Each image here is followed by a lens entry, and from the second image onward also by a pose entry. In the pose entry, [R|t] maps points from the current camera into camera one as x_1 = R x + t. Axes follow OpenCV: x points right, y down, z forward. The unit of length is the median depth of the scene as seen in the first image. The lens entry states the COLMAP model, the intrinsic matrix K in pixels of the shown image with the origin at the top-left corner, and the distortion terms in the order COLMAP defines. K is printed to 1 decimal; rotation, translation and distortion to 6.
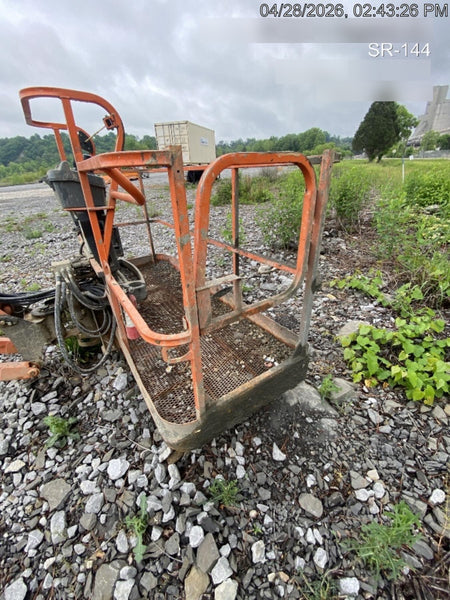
lens RADIAL K [[243.2, 0, 225.9], [0, 243.2, 300.3], [0, 0, 1]] dist [0.014593, -0.018329]
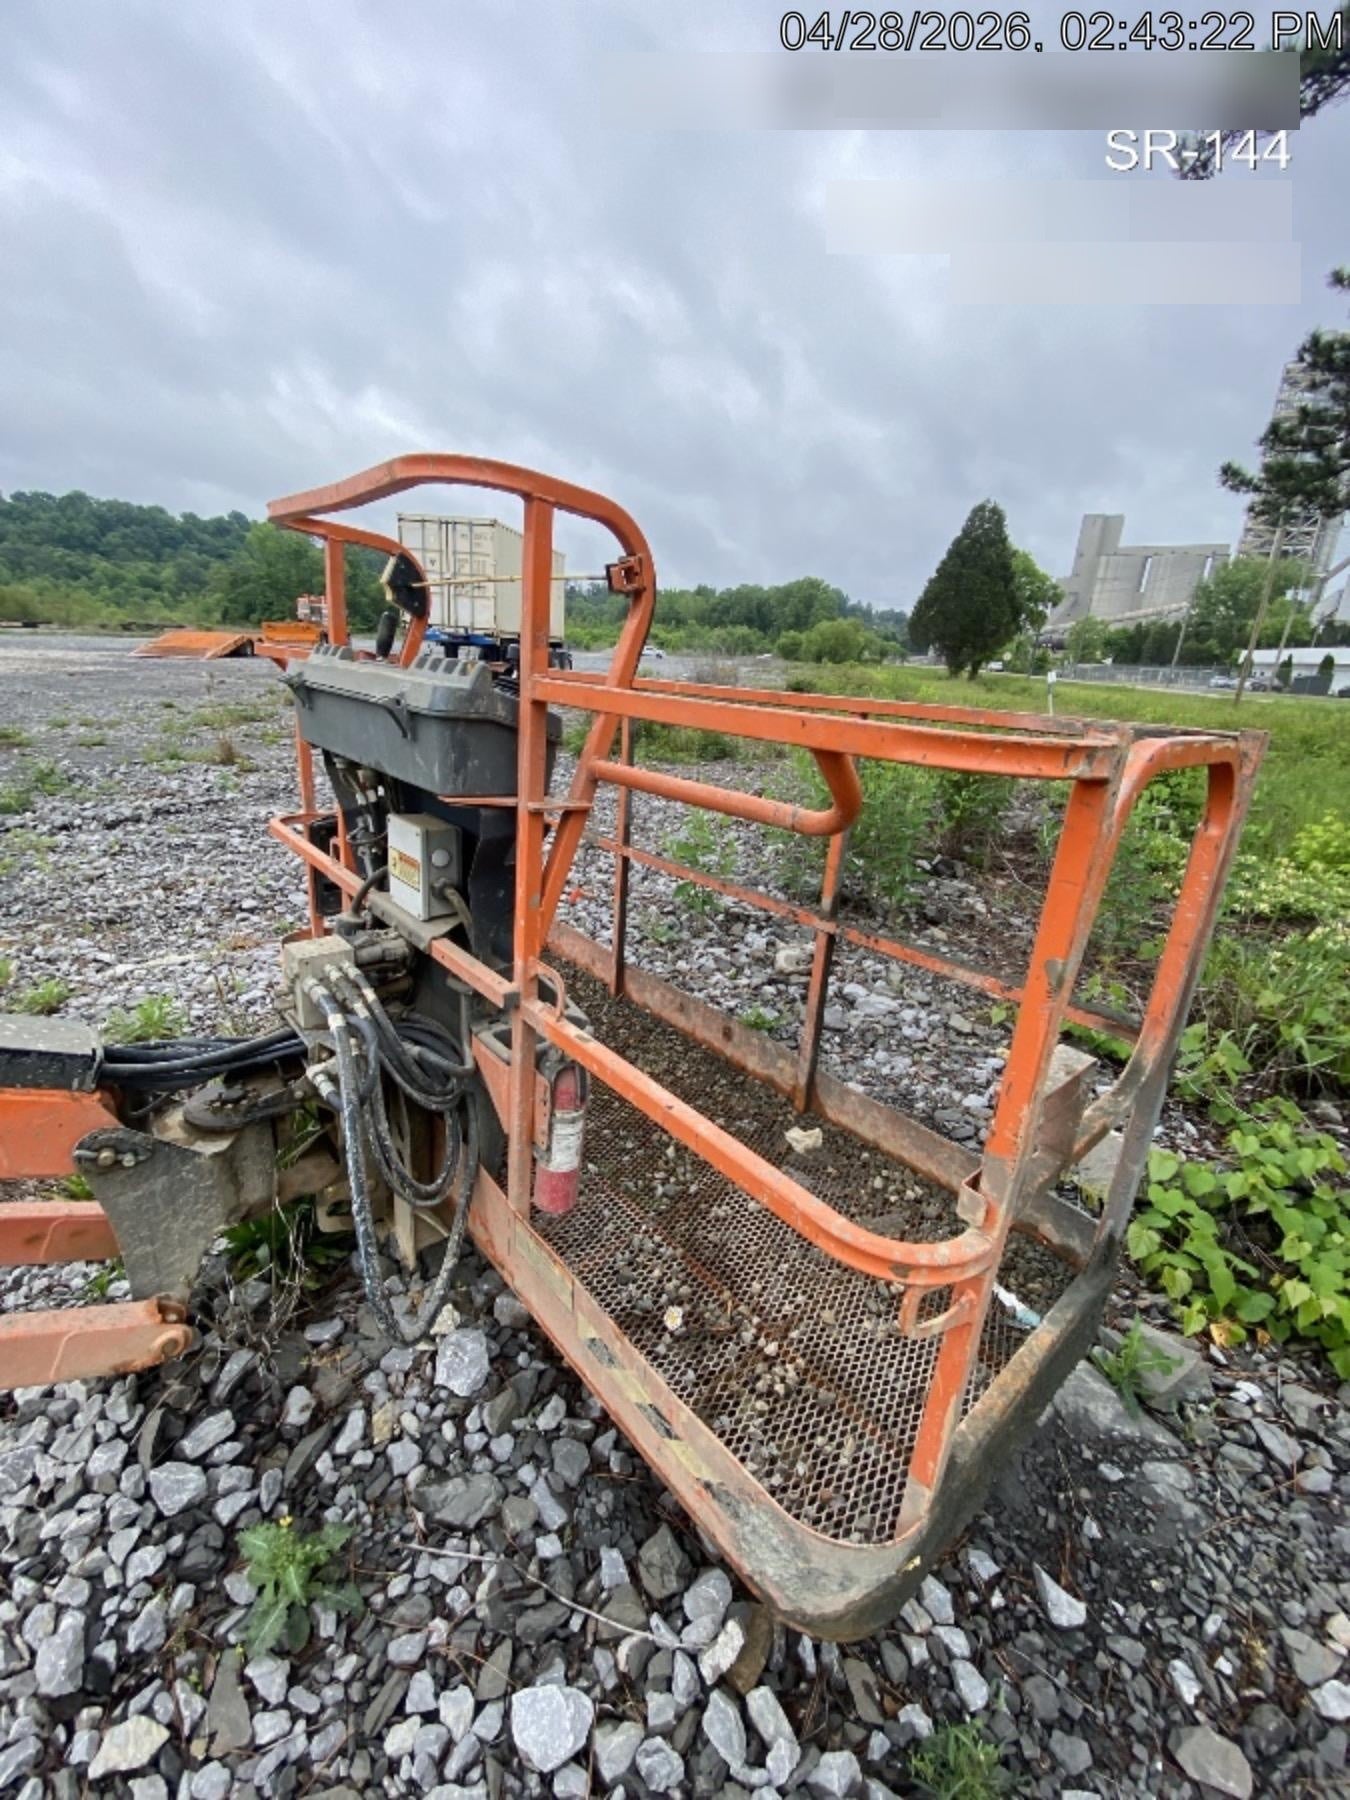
lens RADIAL K [[729.6, 0, 677.7], [0, 729.6, 900.8], [0, 0, 1]] dist [0.014593, -0.018329]
pose [[0.985480, 0.057119, 0.159895, -0.426249], [-0.028873, 0.984377, -0.173690, -0.070383], [-0.167318, 0.166551, 0.971733, 0.035031]]
